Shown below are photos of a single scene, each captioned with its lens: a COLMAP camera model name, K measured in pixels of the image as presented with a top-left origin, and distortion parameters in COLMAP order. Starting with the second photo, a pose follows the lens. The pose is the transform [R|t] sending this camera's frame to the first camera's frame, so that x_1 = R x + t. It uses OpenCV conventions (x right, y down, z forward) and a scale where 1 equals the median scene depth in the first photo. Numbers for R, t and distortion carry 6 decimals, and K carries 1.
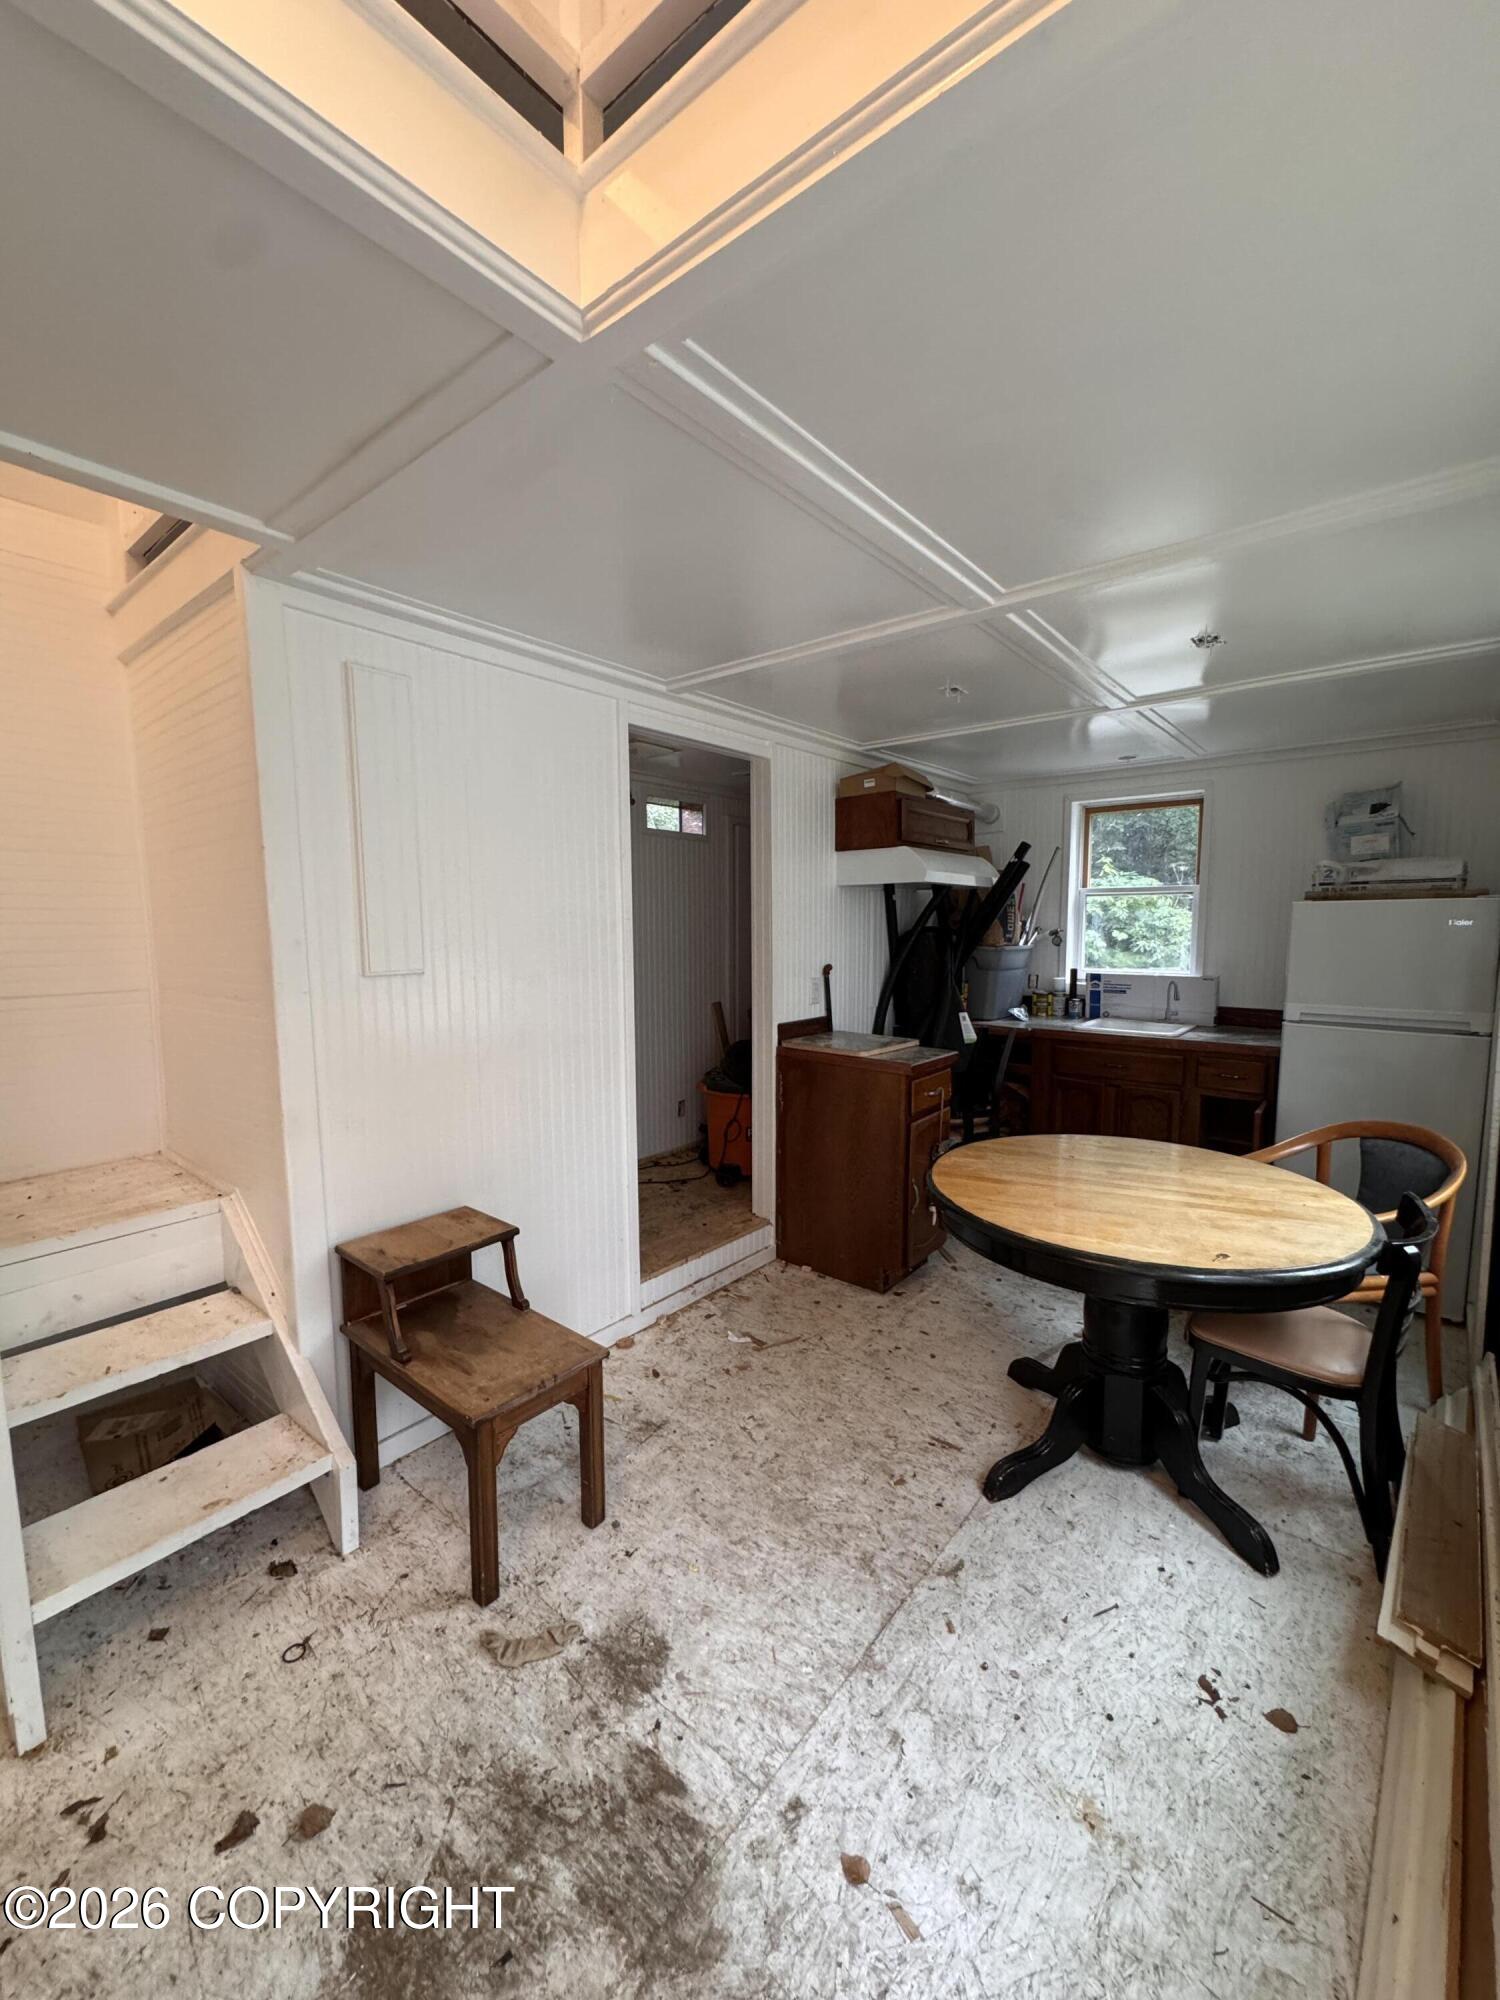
lens RADIAL K [[799.7, 0, 752.8], [0, 799.7, 1005.7], [0, 0, 1]] dist [0.000347, 0.000043]
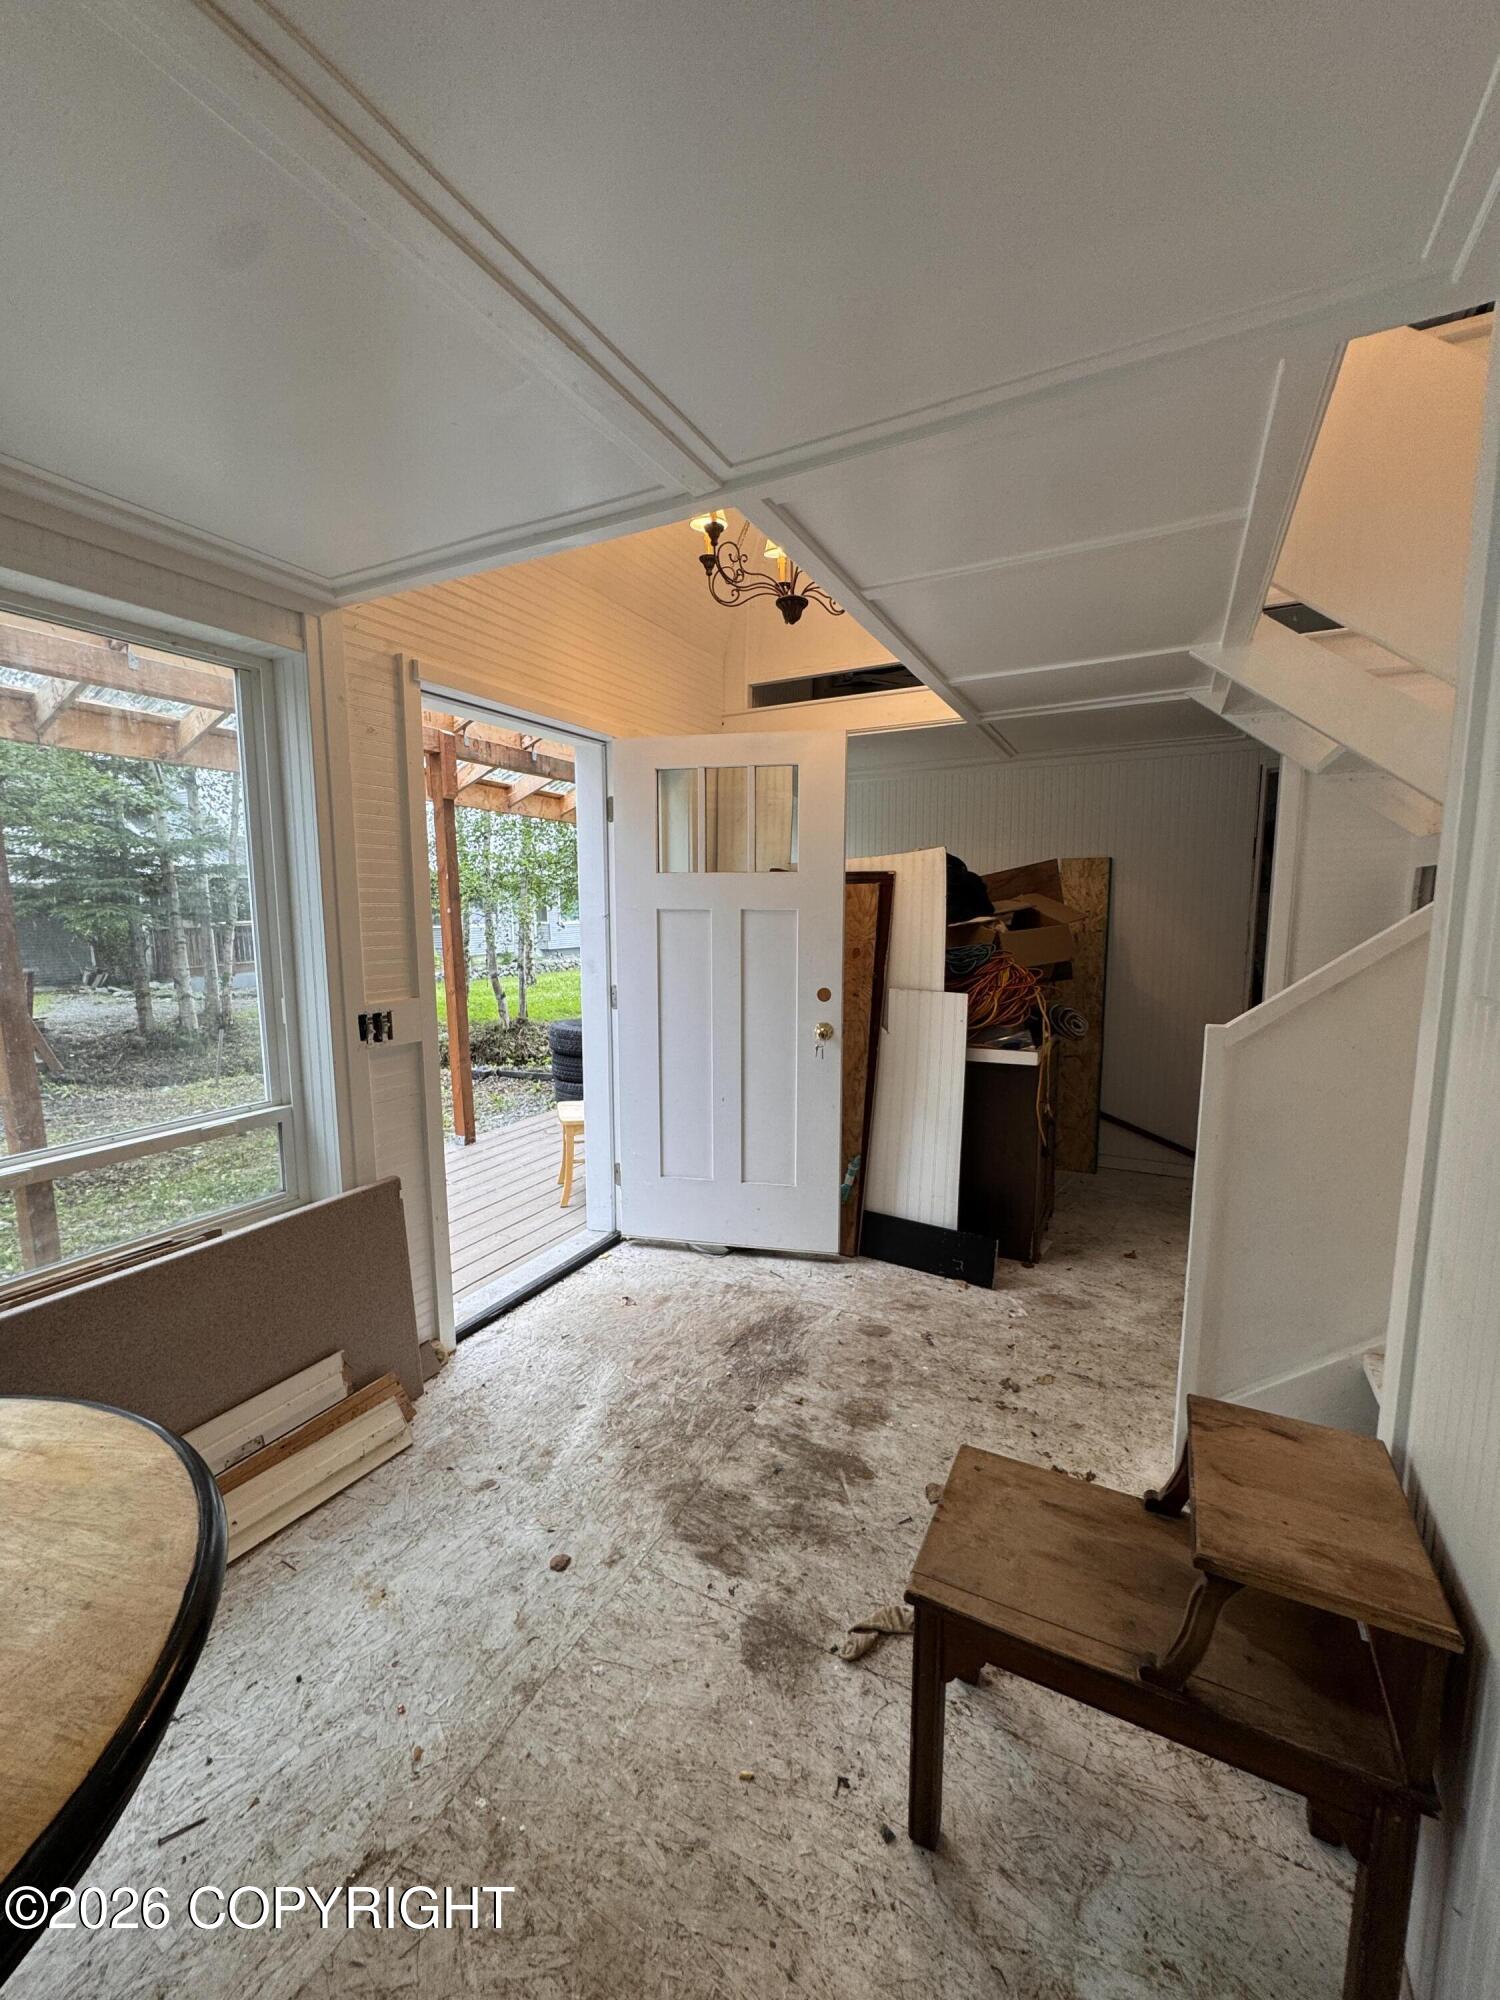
lens RADIAL K [[799.7, 0, 755.4], [0, 799.7, 1006.5], [0, 0, 1]] dist [0.000347, 0.000043]
pose [[-0.978014, 0.029894, -0.206387, 0.057287], [-0.019258, 0.972496, 0.232122, -0.181489], [0.207649, 0.230993, -0.950539, 1.783125]]
